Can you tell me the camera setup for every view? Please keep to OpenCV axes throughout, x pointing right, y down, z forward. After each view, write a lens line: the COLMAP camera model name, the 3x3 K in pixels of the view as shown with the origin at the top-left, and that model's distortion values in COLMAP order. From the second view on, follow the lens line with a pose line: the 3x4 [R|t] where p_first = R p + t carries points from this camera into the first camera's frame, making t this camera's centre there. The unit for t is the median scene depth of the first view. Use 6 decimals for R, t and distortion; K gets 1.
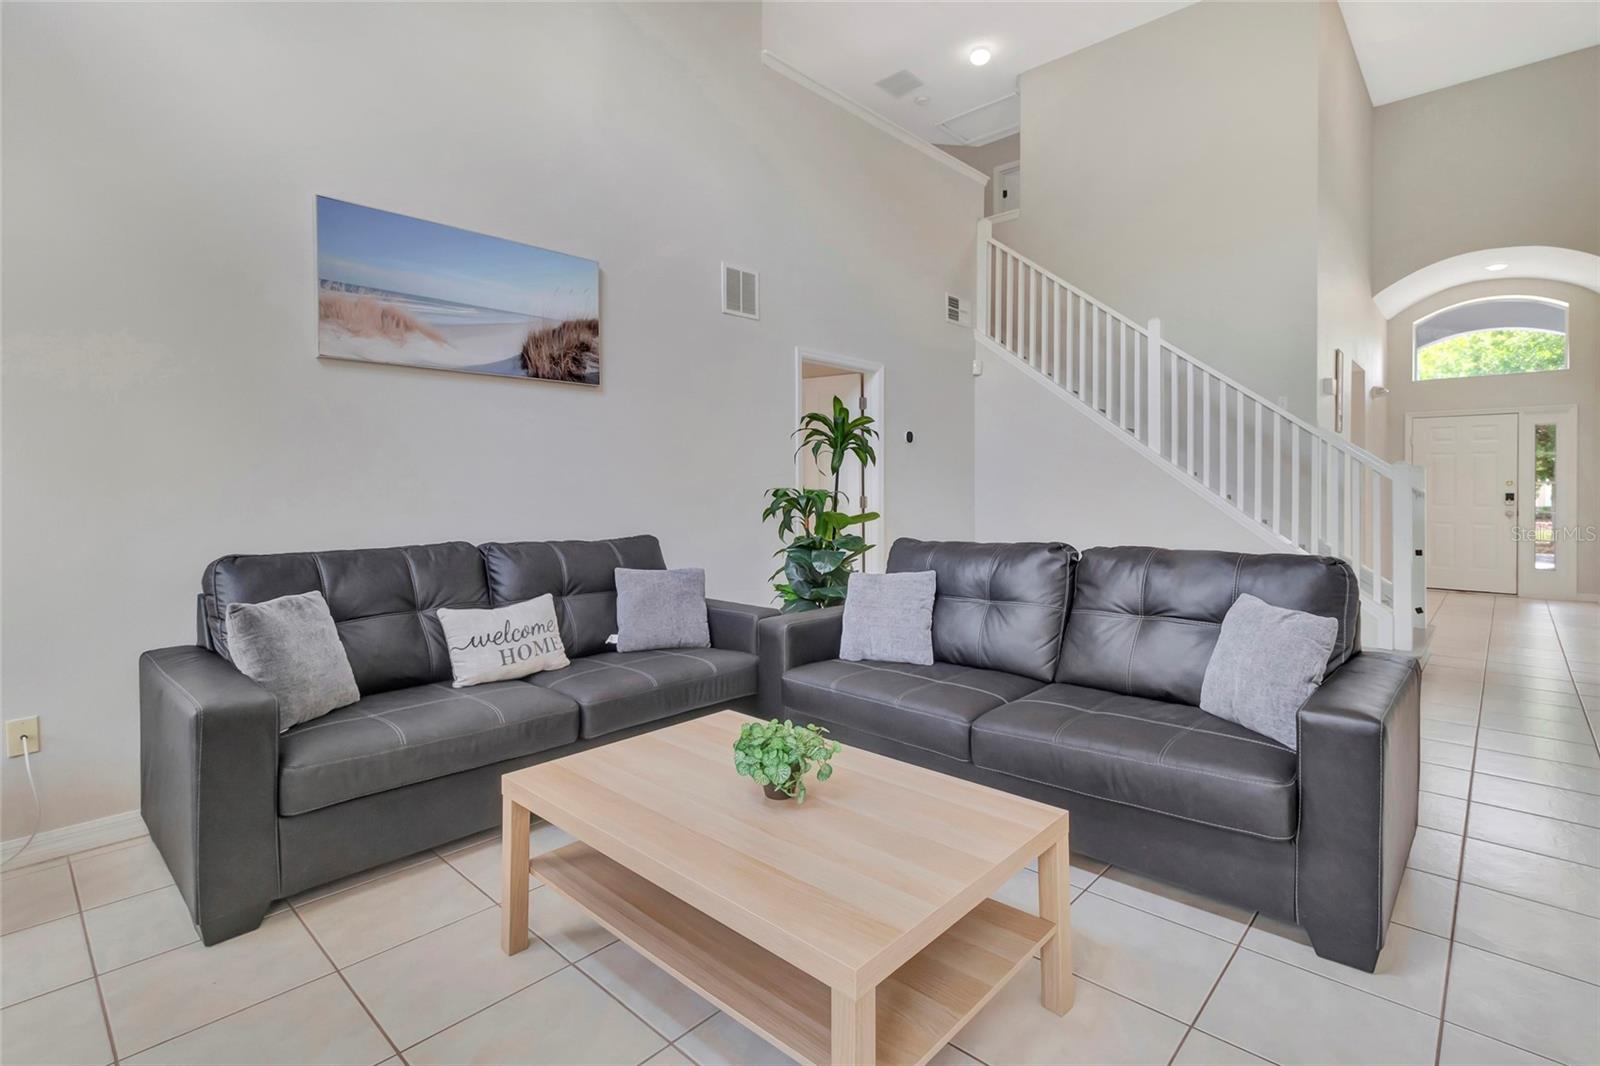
lens RADIAL K [[749.4, 0, 809.1], [0, 749.4, 487.5], [0, 0, 1]] dist [0.013827, -0.000521]
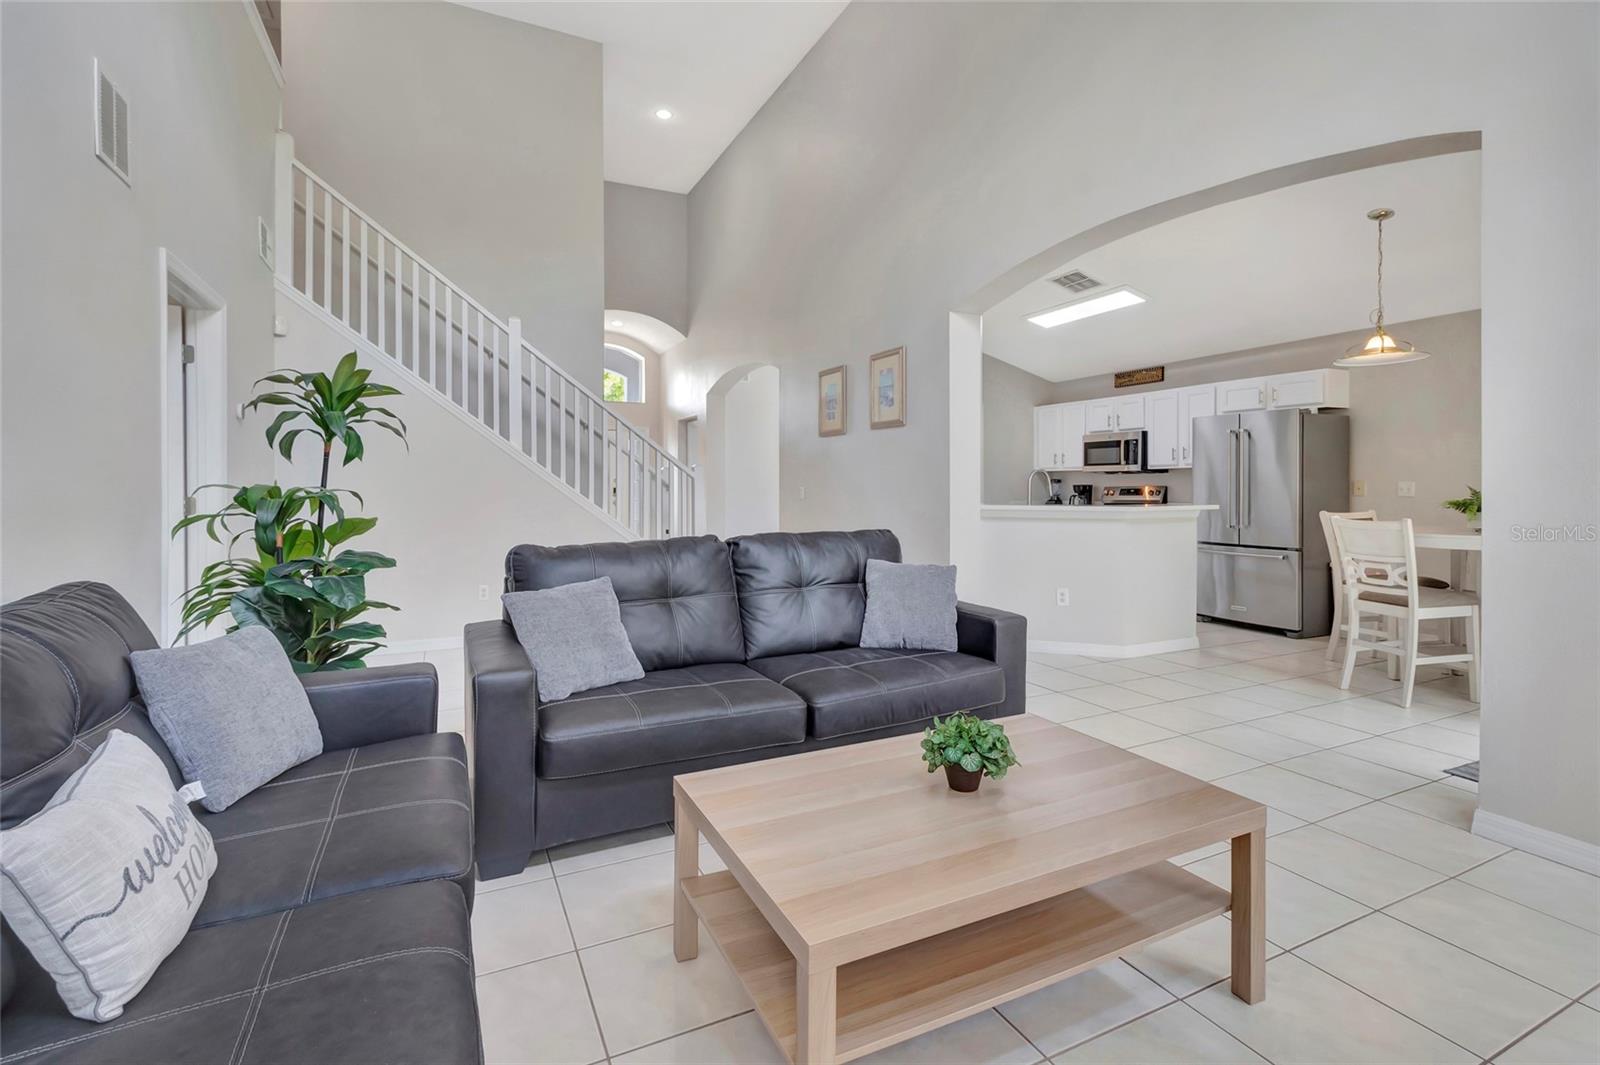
lens RADIAL K [[749.4, 0, 809.1], [0, 749.4, 487.0], [0, 0, 1]] dist [0.013827, -0.000521]
pose [[0.364599, -0.003575, 0.931158, -0.611793], [0.001126, 0.999994, 0.003399, 0.001587], [-0.931164, -0.000190, 0.364601, 0.478198]]
